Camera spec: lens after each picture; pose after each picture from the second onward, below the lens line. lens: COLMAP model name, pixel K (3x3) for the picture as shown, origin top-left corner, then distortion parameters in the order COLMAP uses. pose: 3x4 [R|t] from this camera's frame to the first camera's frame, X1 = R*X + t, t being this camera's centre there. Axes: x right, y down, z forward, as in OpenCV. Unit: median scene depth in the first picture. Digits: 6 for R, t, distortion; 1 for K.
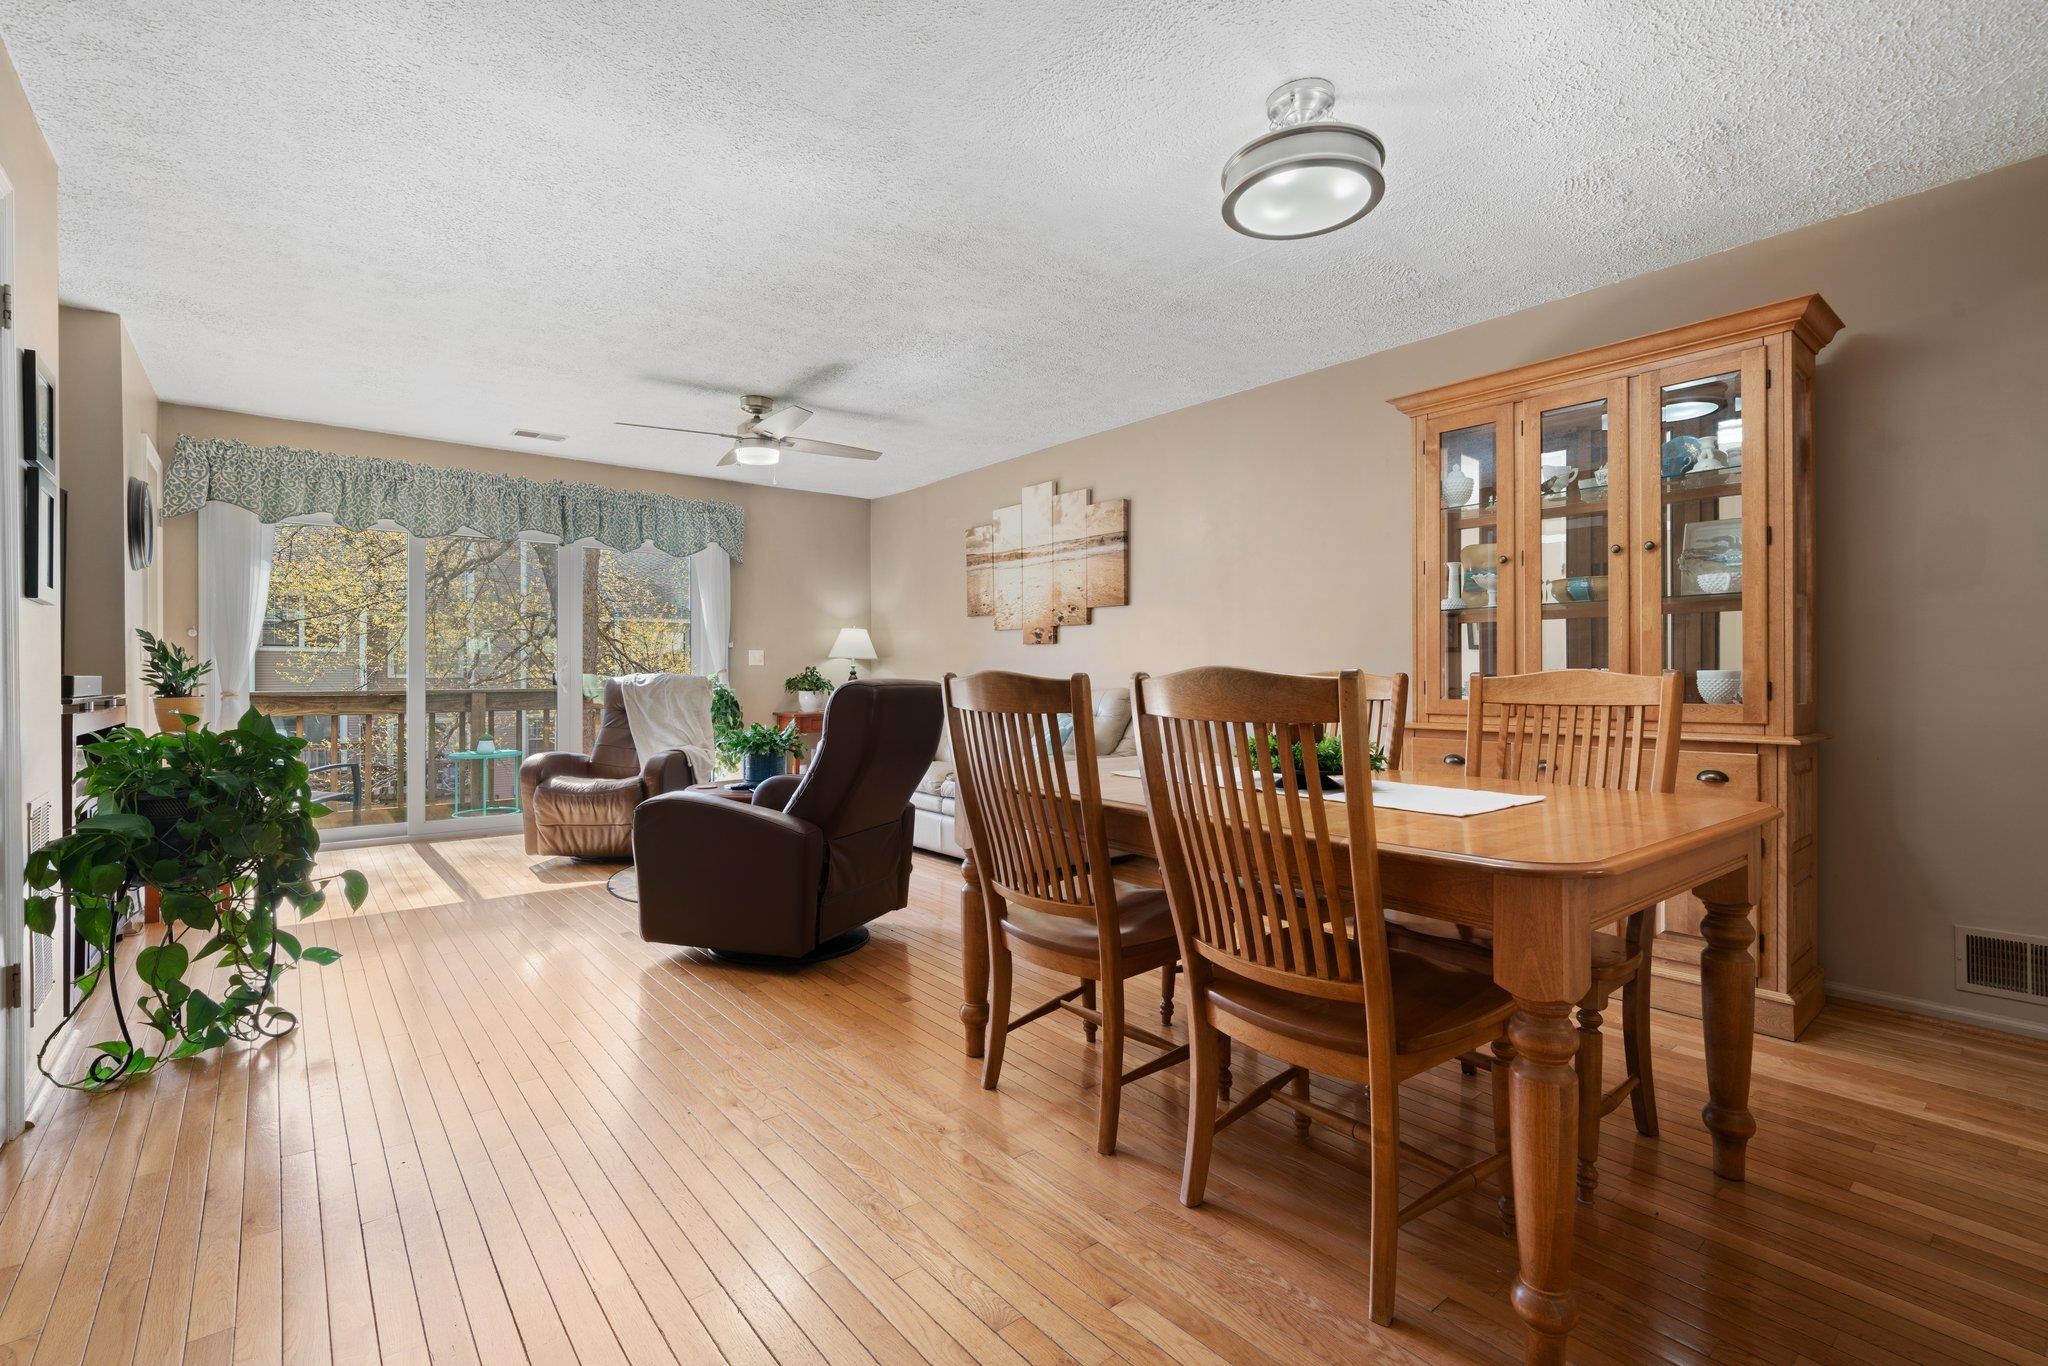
lens RADIAL K [[898.2, 0, 1020.6], [0, 898.2, 677.6], [0, 0, 1]] dist [-0.000611, 0.000536]
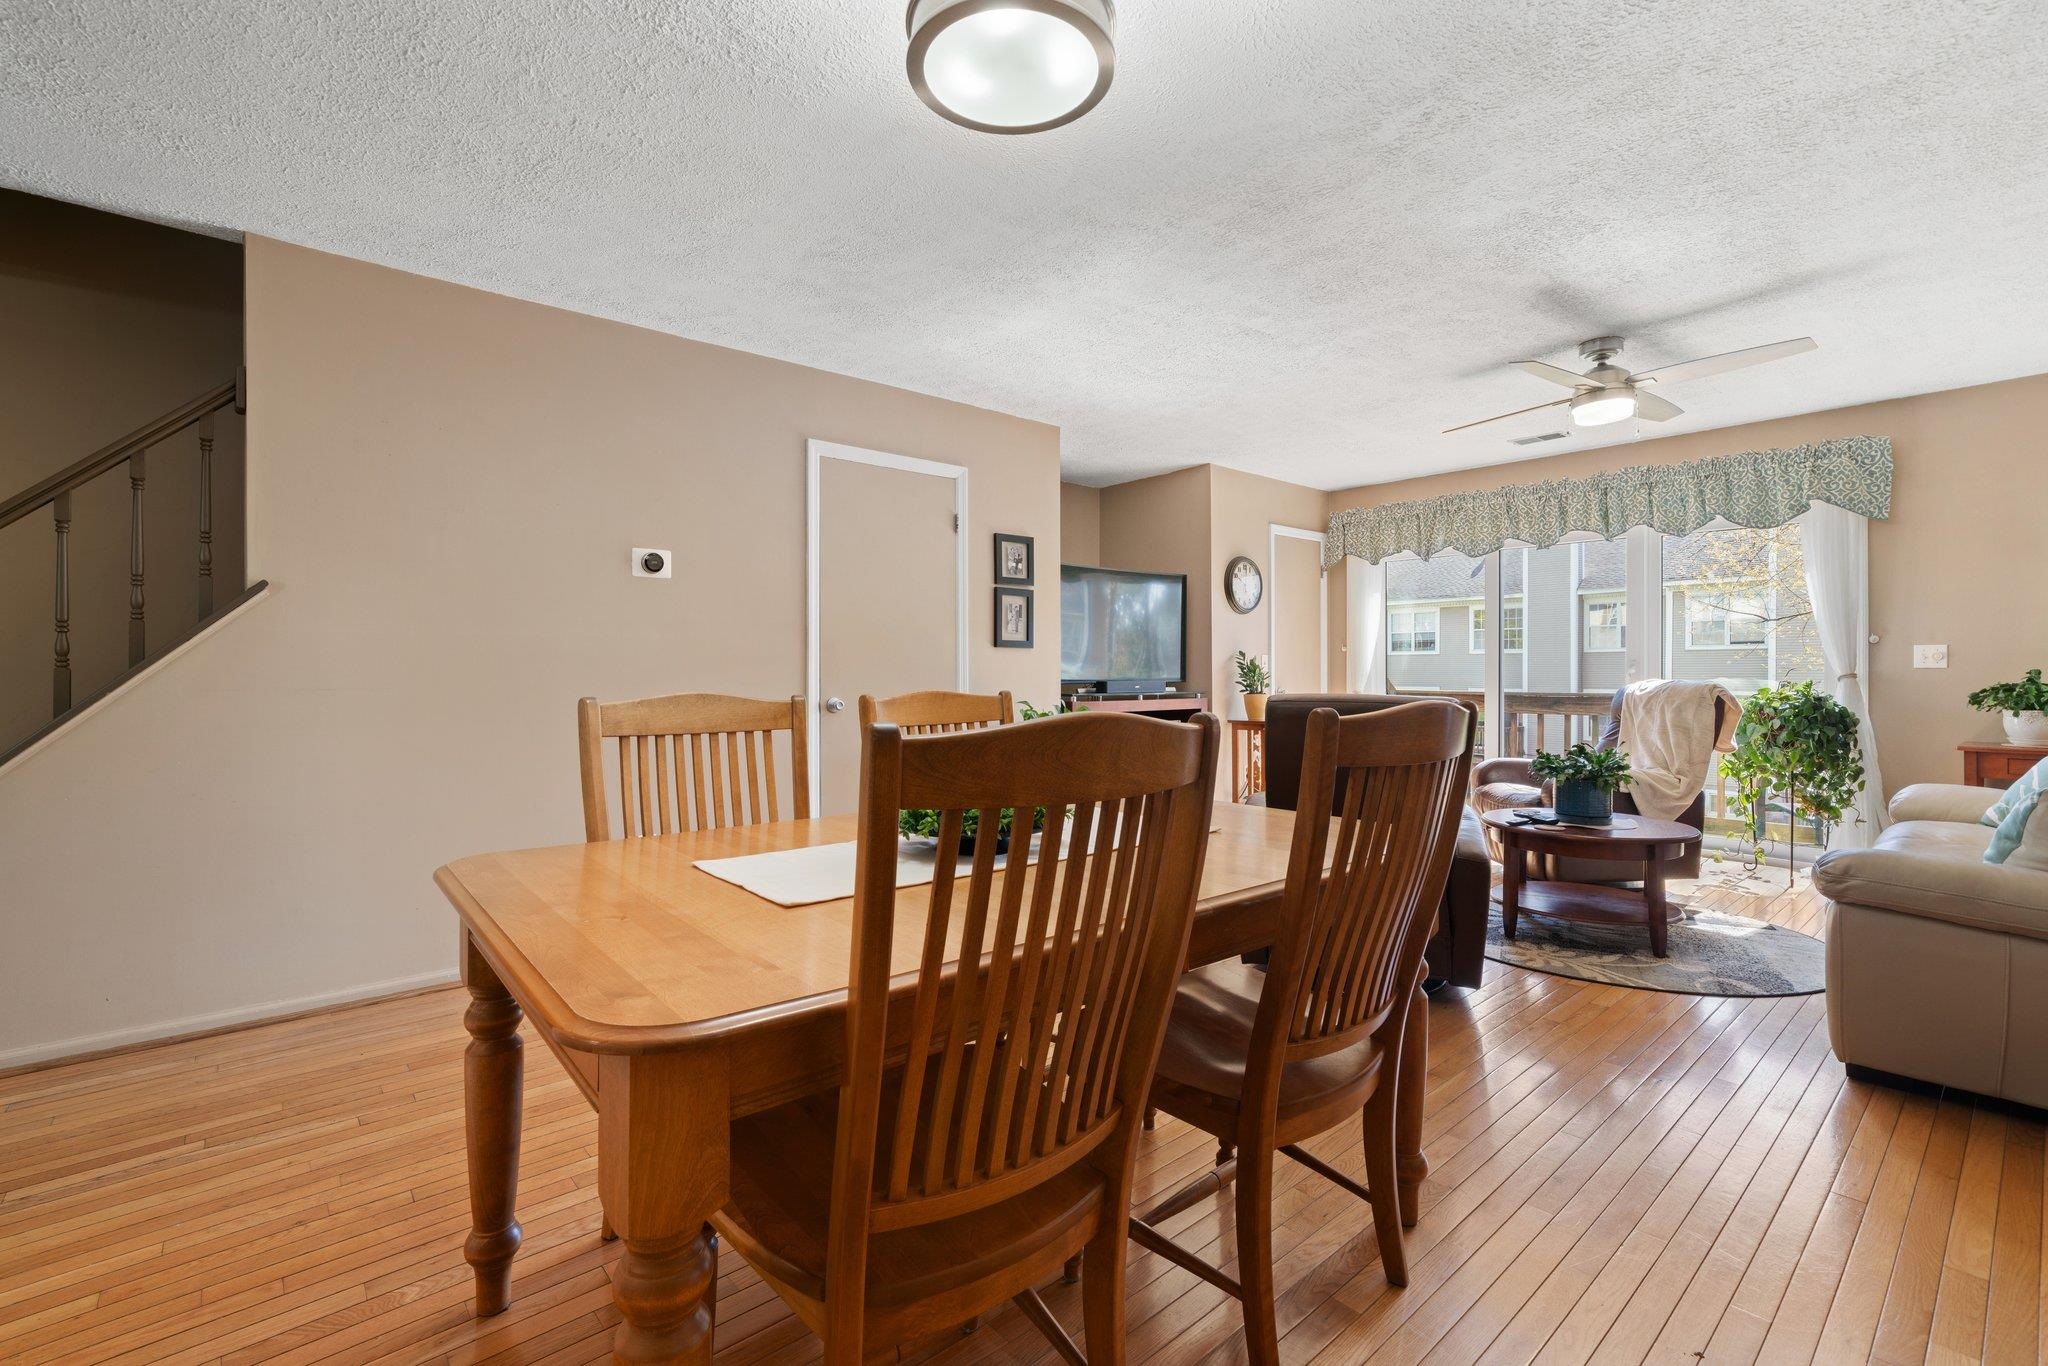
lens RADIAL K [[898.2, 0, 1020.6], [0, 898.2, 677.6], [0, 0, 1]] dist [-0.000611, 0.000536]
pose [[0.029849, 0.006743, -0.999532, 0.418220], [-0.003725, 0.999971, 0.006634, -0.010351], [0.999547, 0.003525, 0.029873, 0.383875]]
